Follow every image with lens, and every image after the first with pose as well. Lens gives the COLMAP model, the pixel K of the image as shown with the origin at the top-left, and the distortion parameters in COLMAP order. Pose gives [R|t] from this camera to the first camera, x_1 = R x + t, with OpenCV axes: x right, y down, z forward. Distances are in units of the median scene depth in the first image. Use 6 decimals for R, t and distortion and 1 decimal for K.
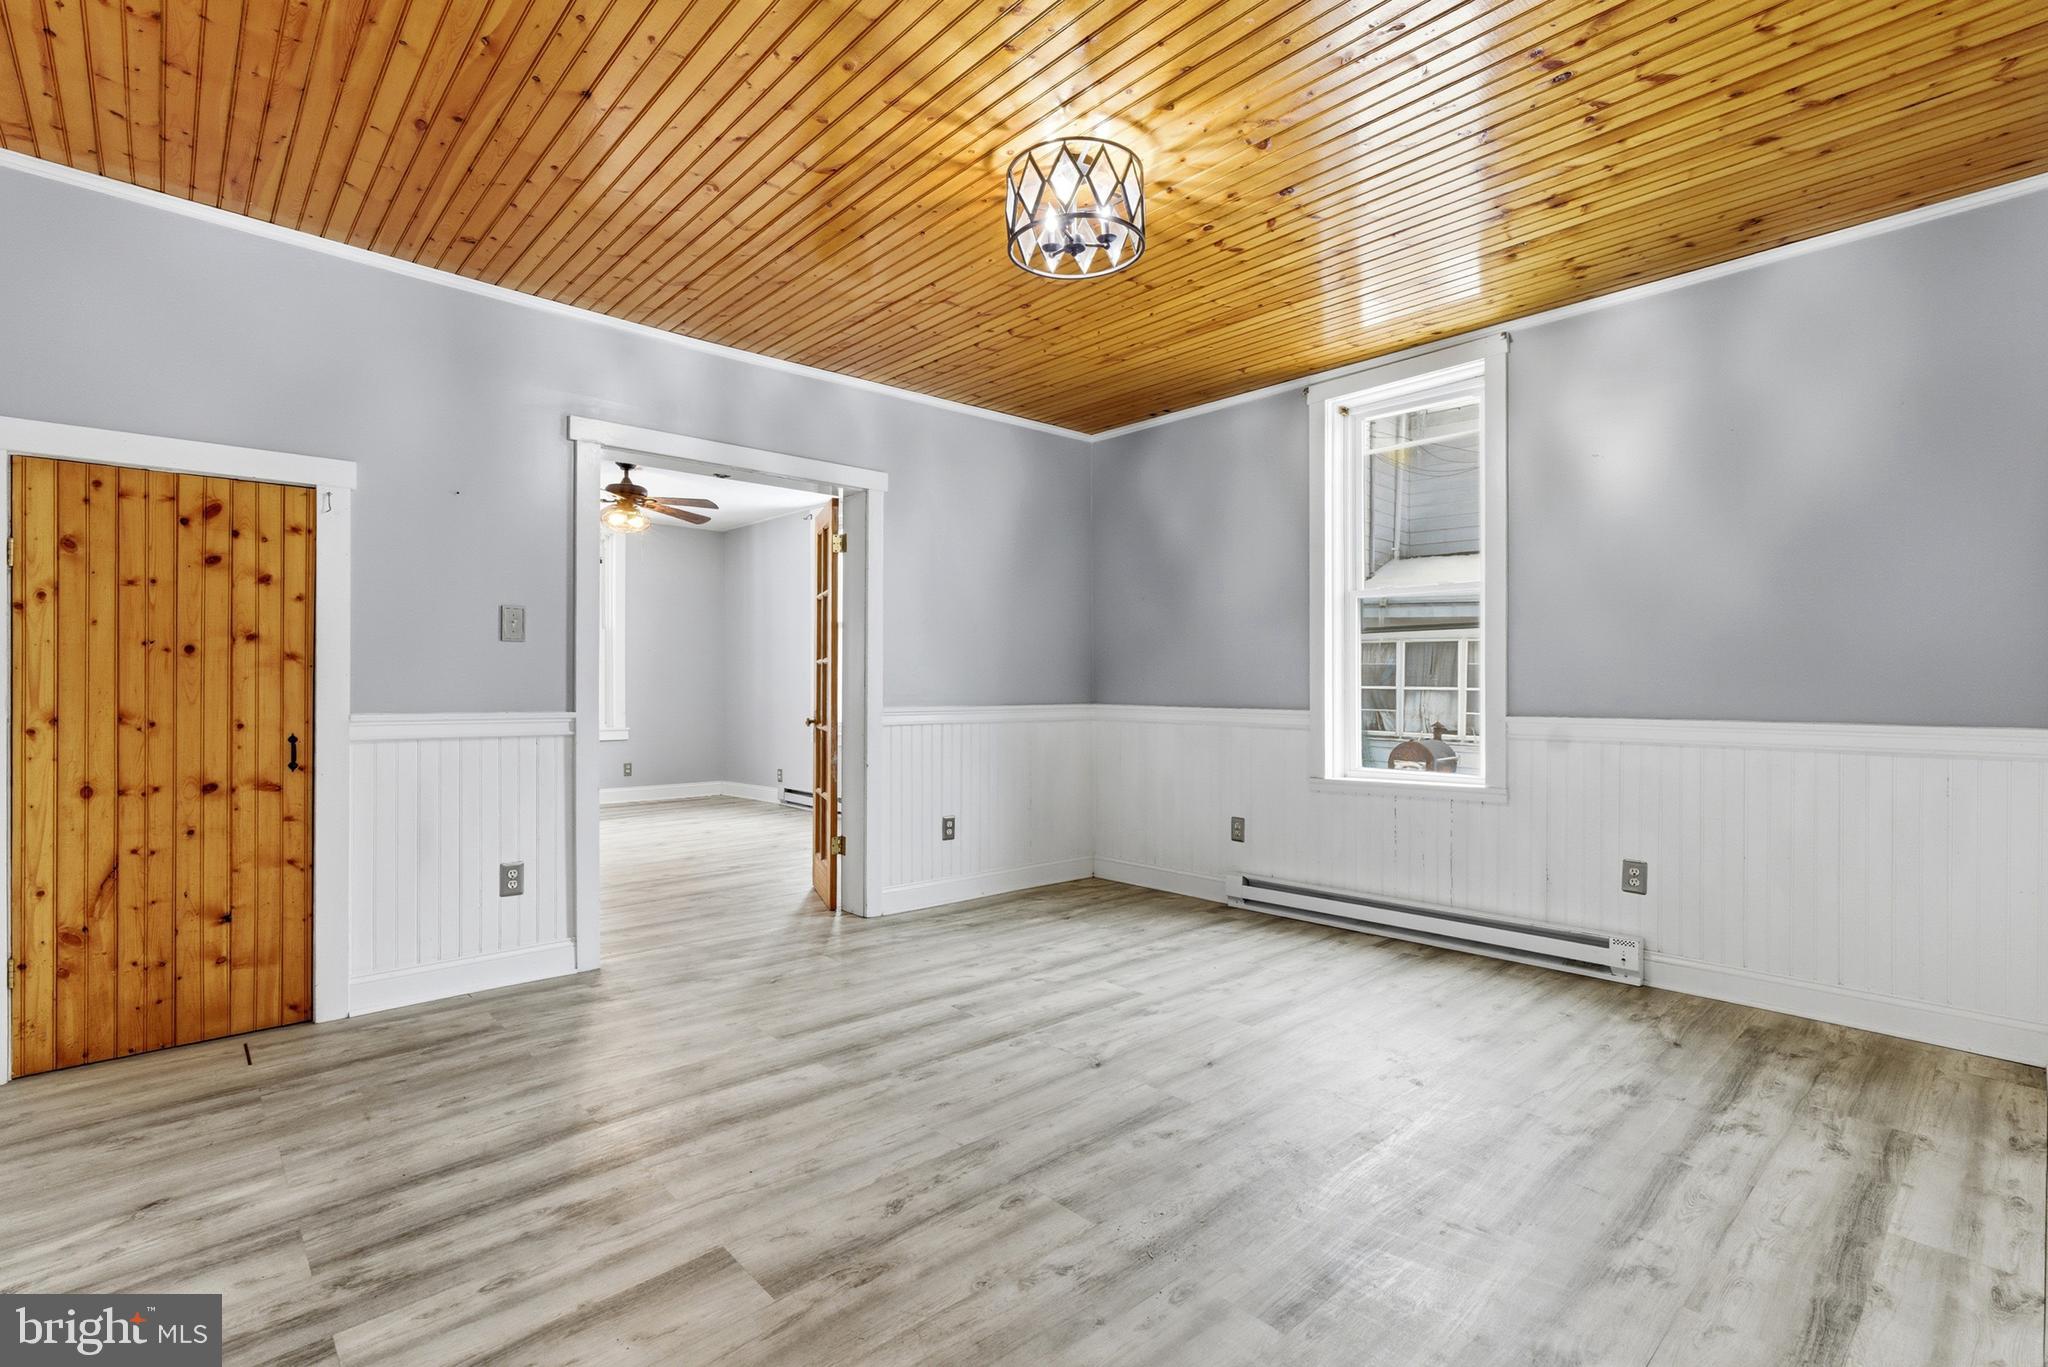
lens RADIAL K [[926.7, 0, 1023.8], [0, 926.7, 684.6], [0, 0, 1]] dist [-0.005812, 0.002488]
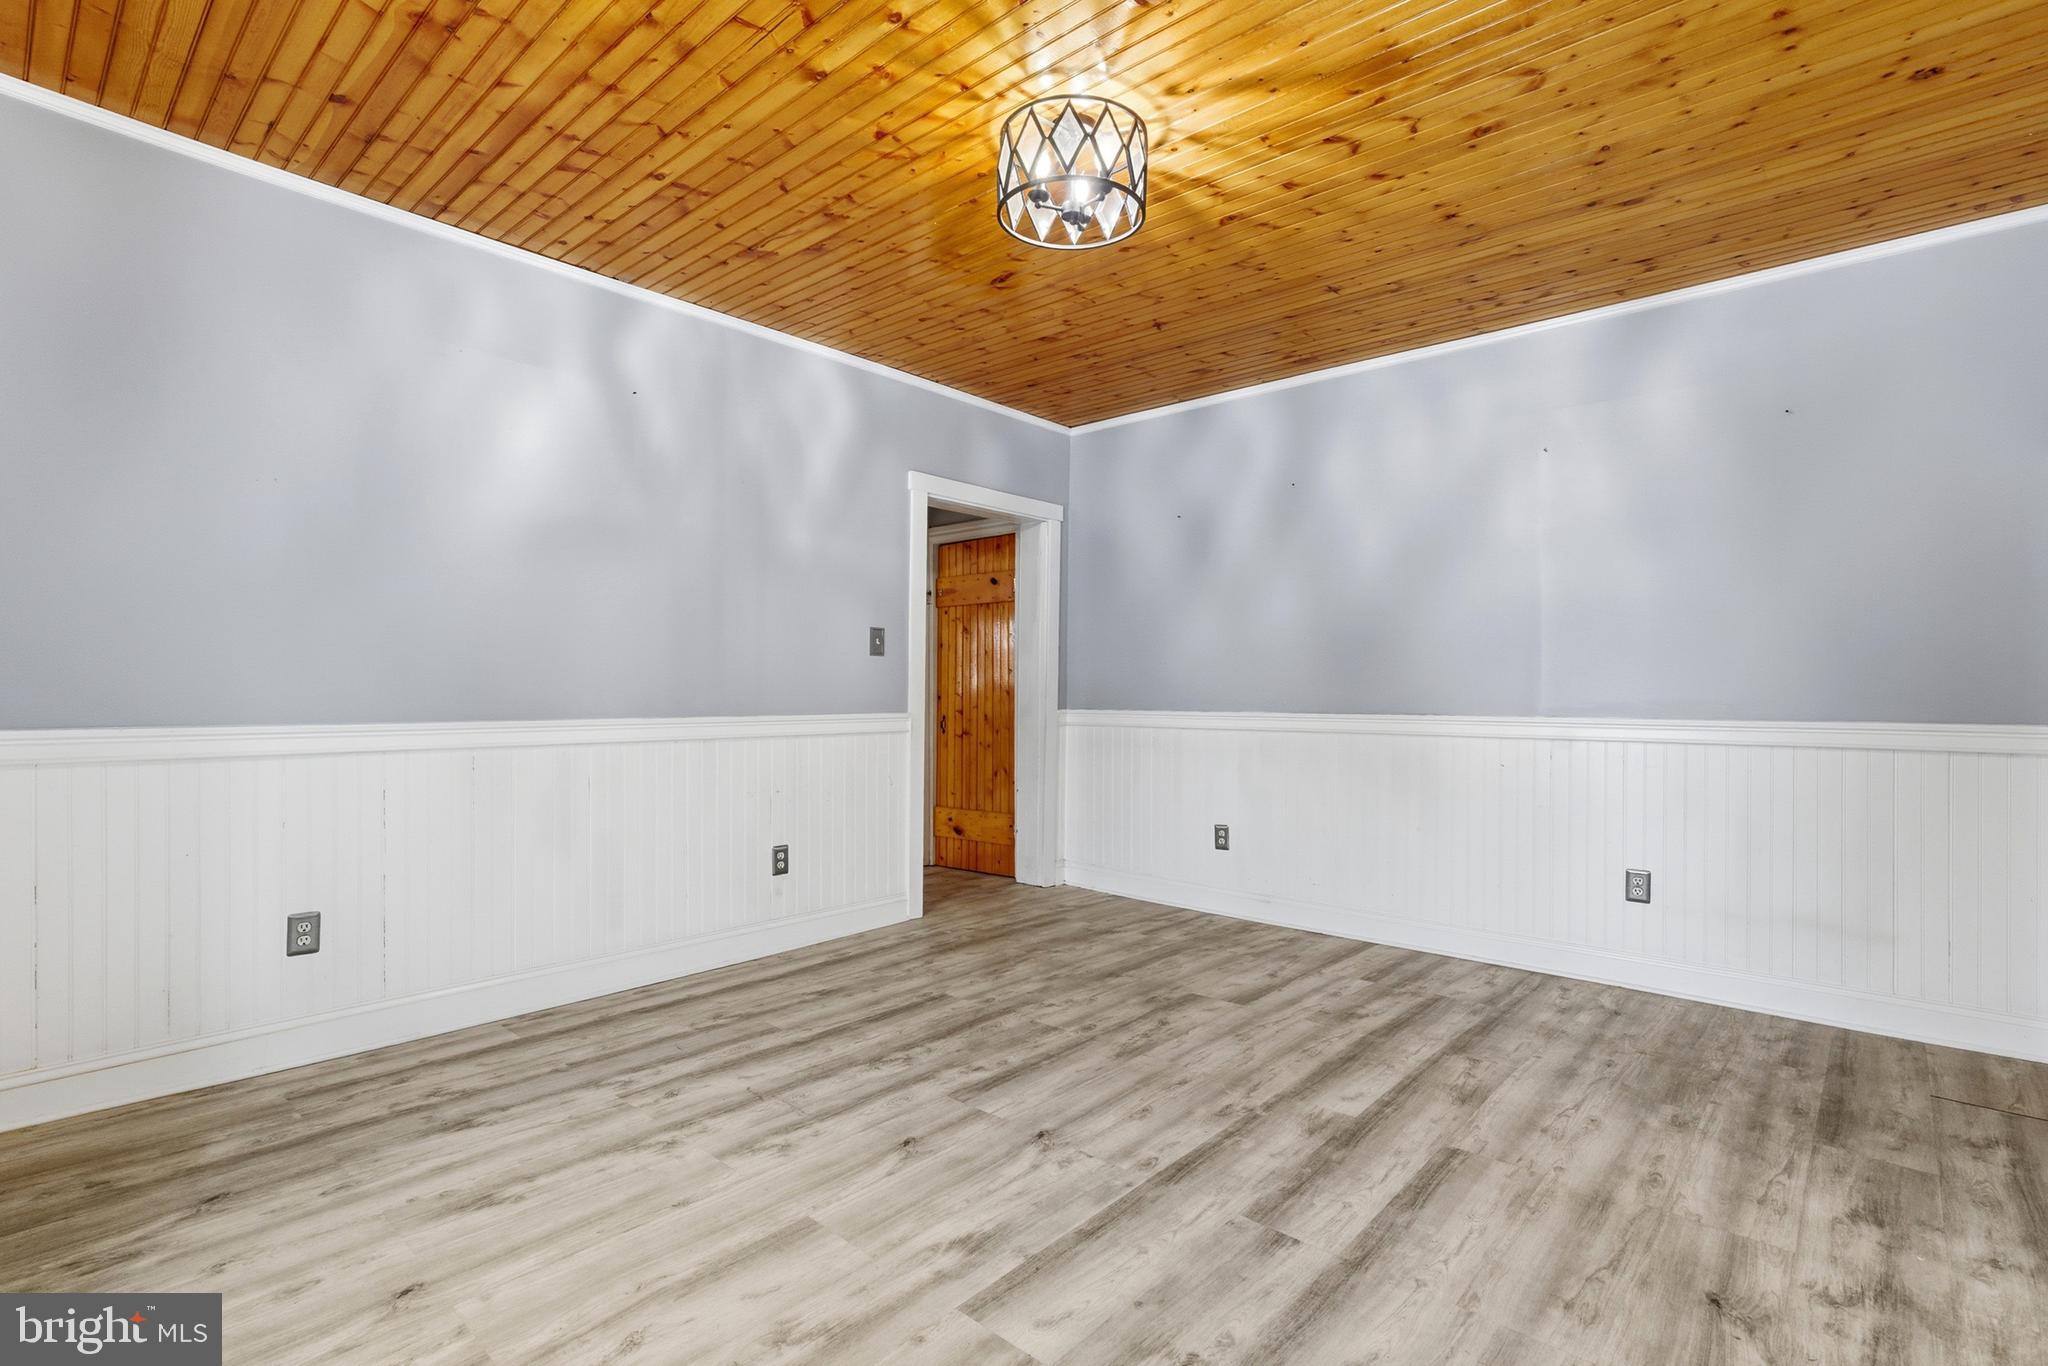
lens RADIAL K [[926.7, 0, 1024.0], [0, 926.7, 685.8], [0, 0, 1]] dist [-0.005812, 0.002488]
pose [[-0.995389, -0.008475, -0.095543, 0.195203], [-0.008599, 0.999963, 0.000879, -0.001240], [0.095532, 0.001696, -0.995425, 1.997684]]
